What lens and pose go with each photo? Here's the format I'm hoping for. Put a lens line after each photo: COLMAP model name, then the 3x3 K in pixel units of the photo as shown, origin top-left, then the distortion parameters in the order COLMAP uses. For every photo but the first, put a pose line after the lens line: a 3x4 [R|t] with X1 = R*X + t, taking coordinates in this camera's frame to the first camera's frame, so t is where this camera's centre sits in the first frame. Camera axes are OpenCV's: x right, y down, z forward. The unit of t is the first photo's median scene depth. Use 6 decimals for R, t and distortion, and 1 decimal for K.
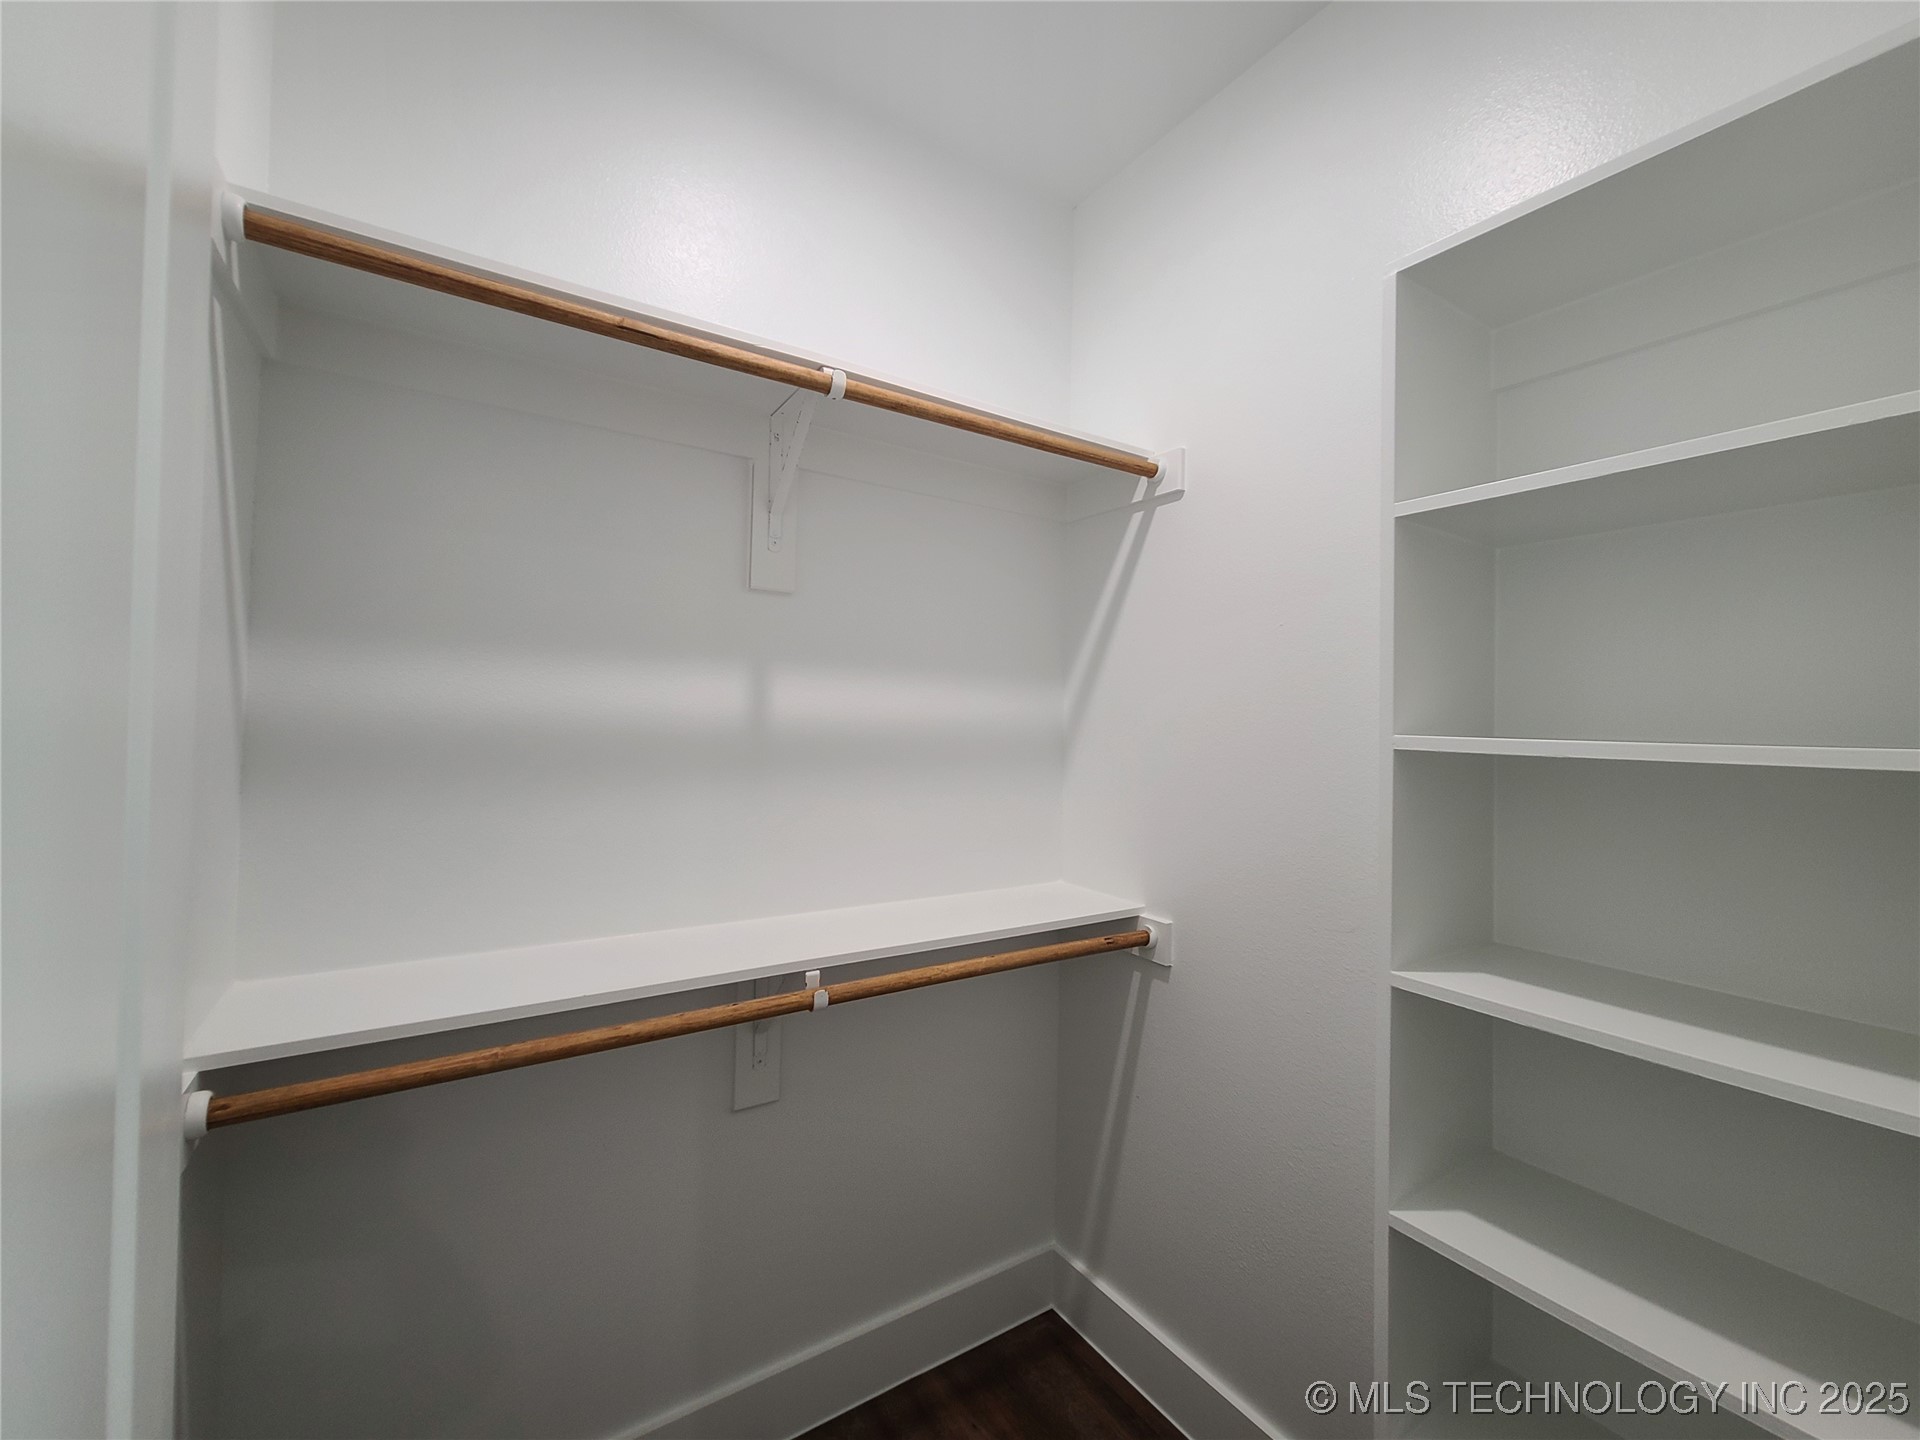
lens RADIAL K [[790.9, 0, 951.5], [0, 790.9, 706.7], [0, 0, 1]] dist [0.002952, -0.001420]
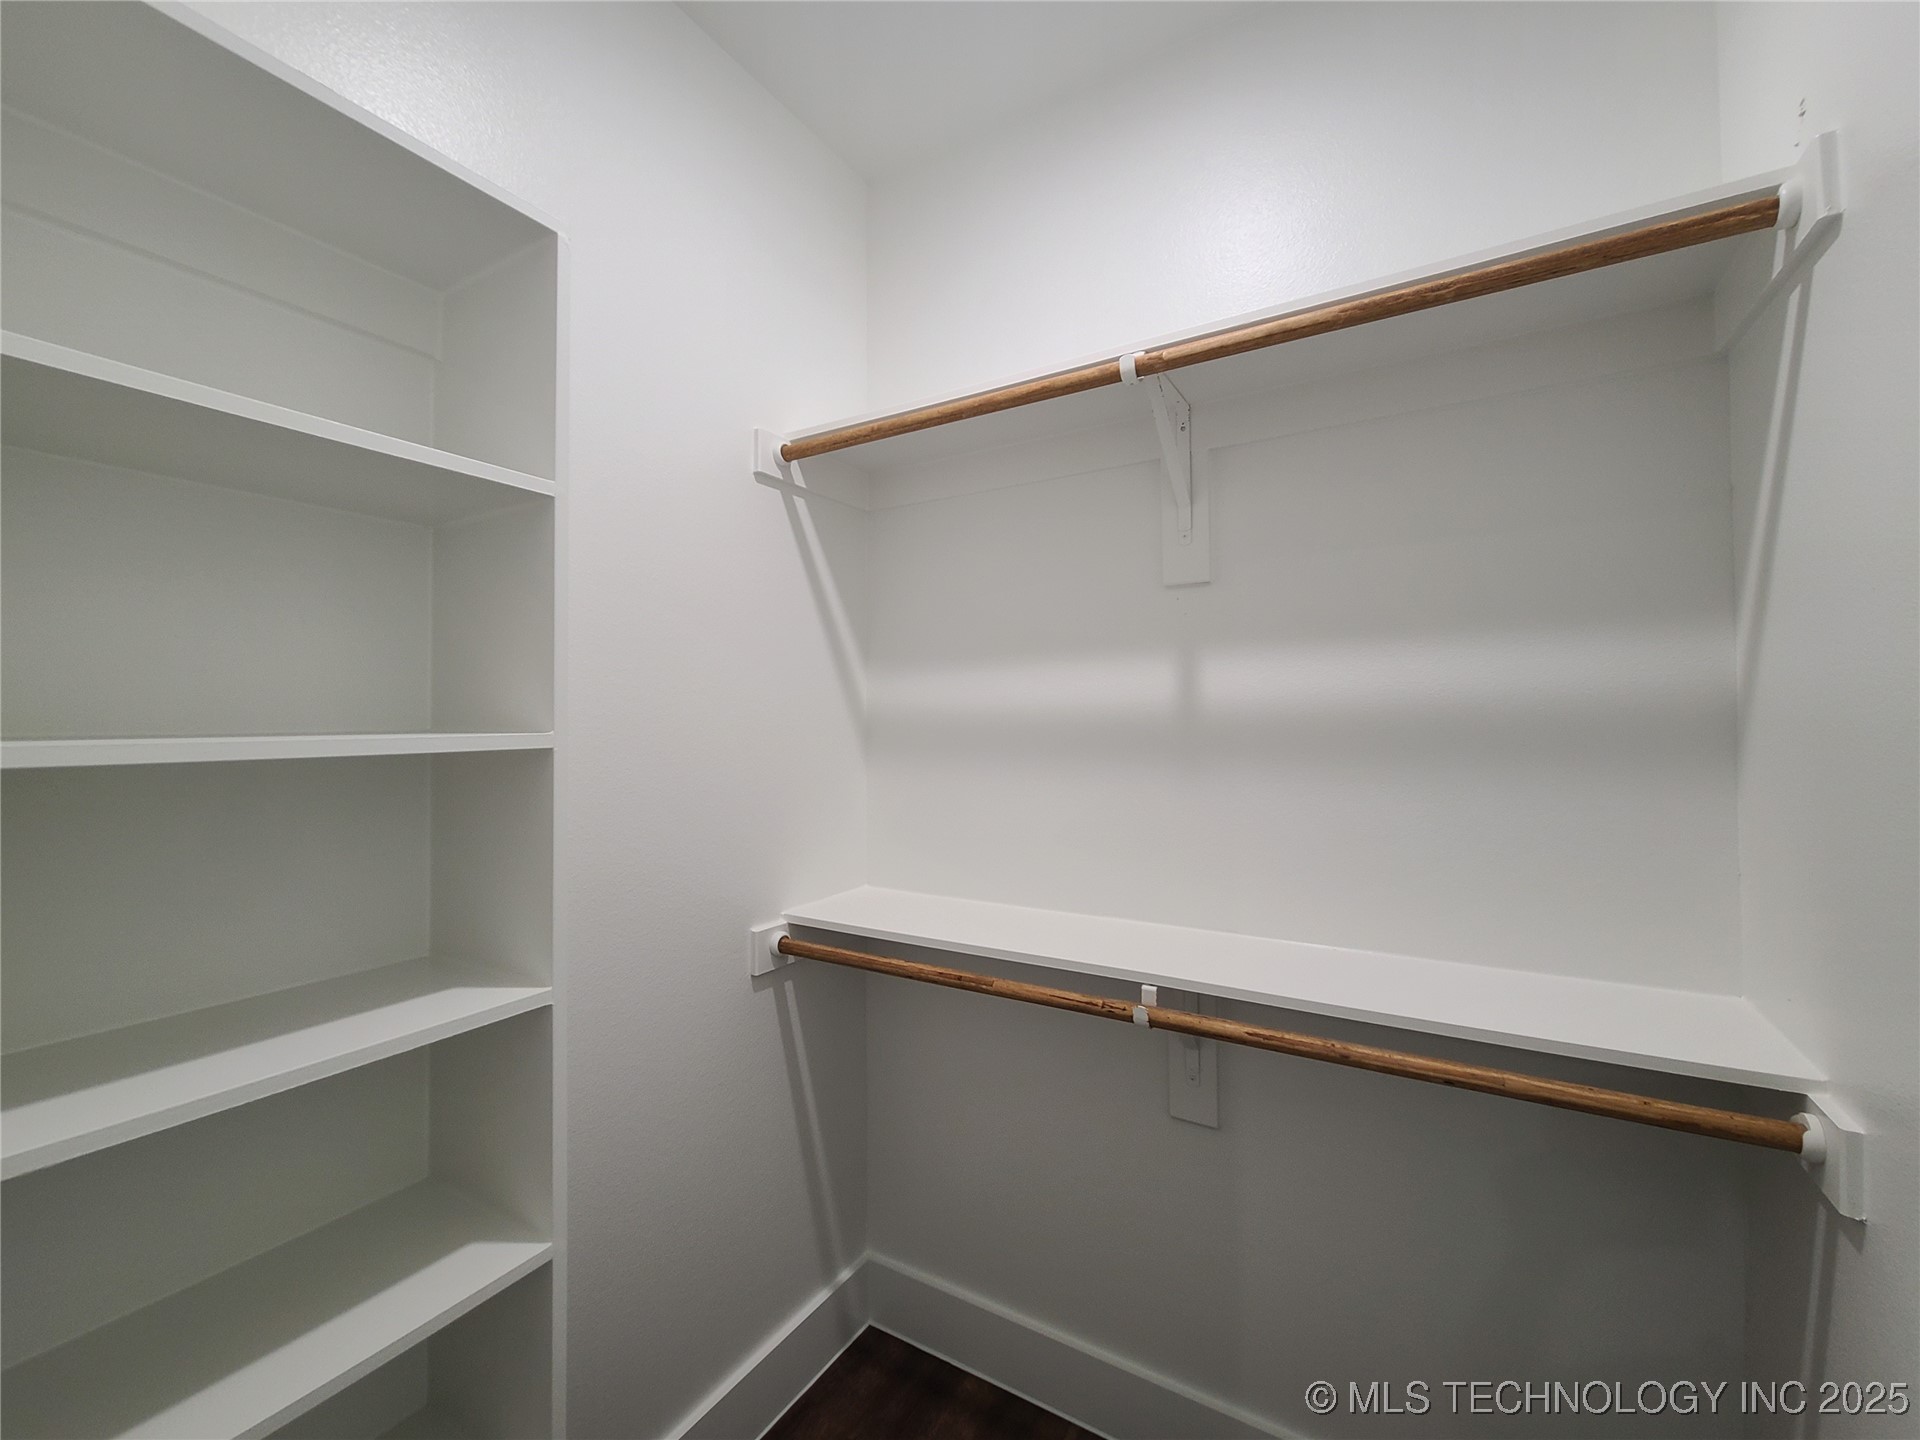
lens RADIAL K [[790.9, 0, 950.5], [0, 790.9, 735.6], [0, 0, 1]] dist [0.002952, -0.001420]
pose [[0.429428, -0.009868, -0.903047, 0.589112], [0.032060, 0.999477, 0.004324, 0.018876], [0.902532, -0.030809, 0.429520, 0.380523]]
